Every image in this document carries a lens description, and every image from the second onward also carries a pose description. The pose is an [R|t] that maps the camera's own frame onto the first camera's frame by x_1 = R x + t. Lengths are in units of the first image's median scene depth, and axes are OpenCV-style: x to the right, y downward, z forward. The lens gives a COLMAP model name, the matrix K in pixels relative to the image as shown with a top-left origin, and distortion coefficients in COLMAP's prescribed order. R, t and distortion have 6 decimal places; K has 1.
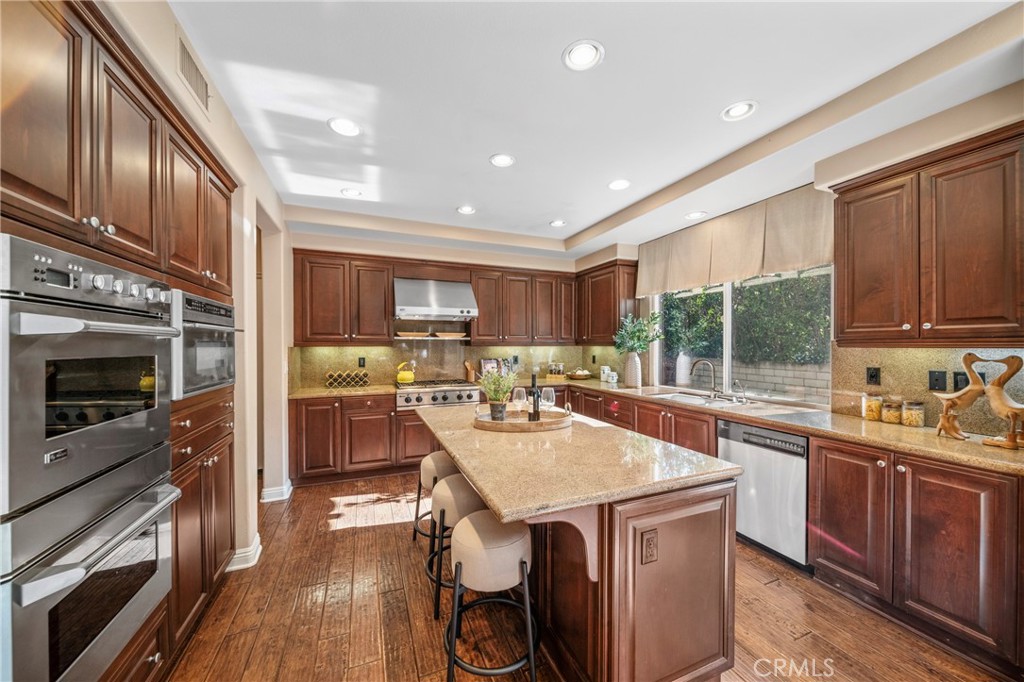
lens RADIAL K [[365.9, 0, 511.4], [0, 365.9, 345.9], [0, 0, 1]] dist [0.001729, 0.000212]
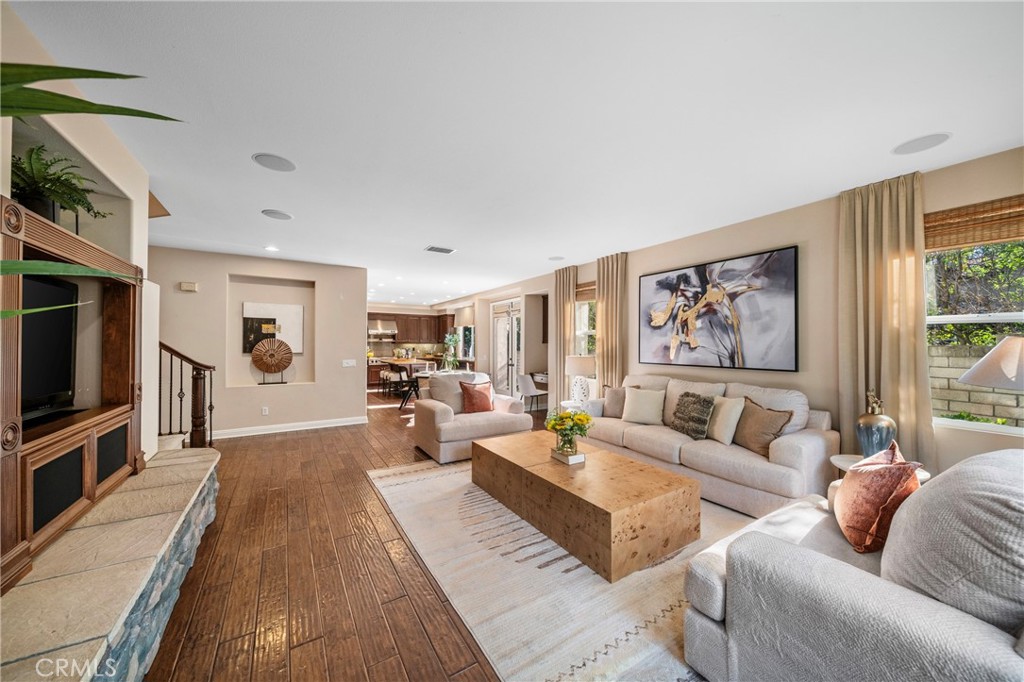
lens RADIAL K [[365.9, 0, 516.2], [0, 365.9, 342.1], [0, 0, 1]] dist [0.001729, 0.000212]
pose [[0.982820, -0.000576, 0.184568, 0.296112], [0.001618, 0.999984, -0.005497, 0.005348], [-0.184562, 0.005701, 0.982804, -1.996902]]
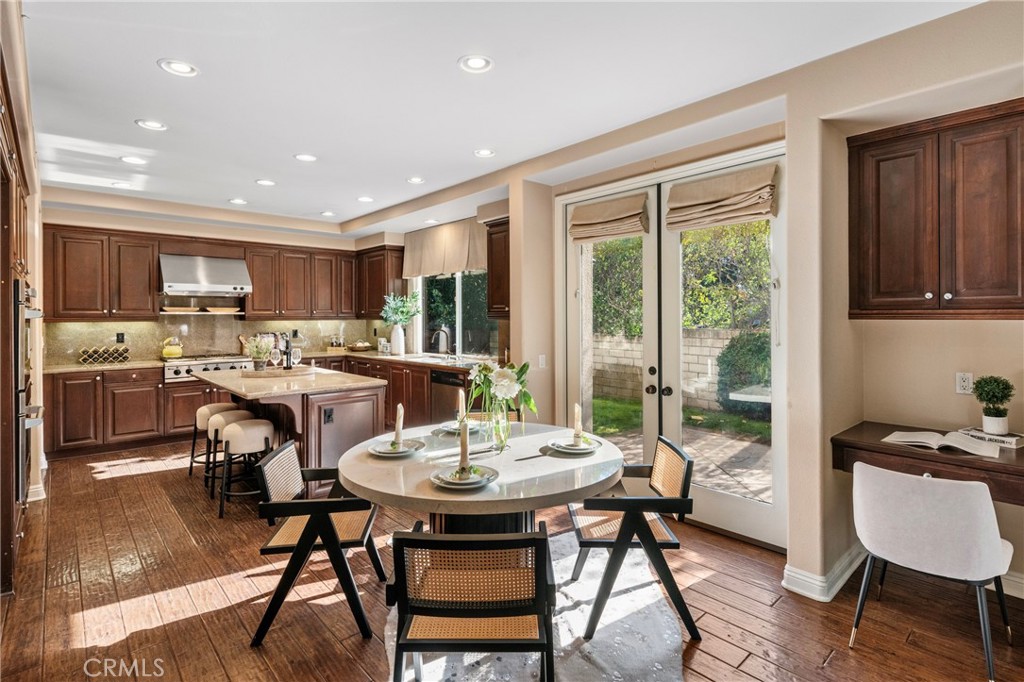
lens RADIAL K [[503.0, 0, 507.7], [0, 503.0, 316.4], [0, 0, 1]] dist [-0.000006, -0.000740]
pose [[0.939524, -0.003663, 0.342463, 0.108203], [0.004983, 0.999983, -0.002976, -0.003713], [-0.342446, 0.004503, 0.939527, -0.637083]]
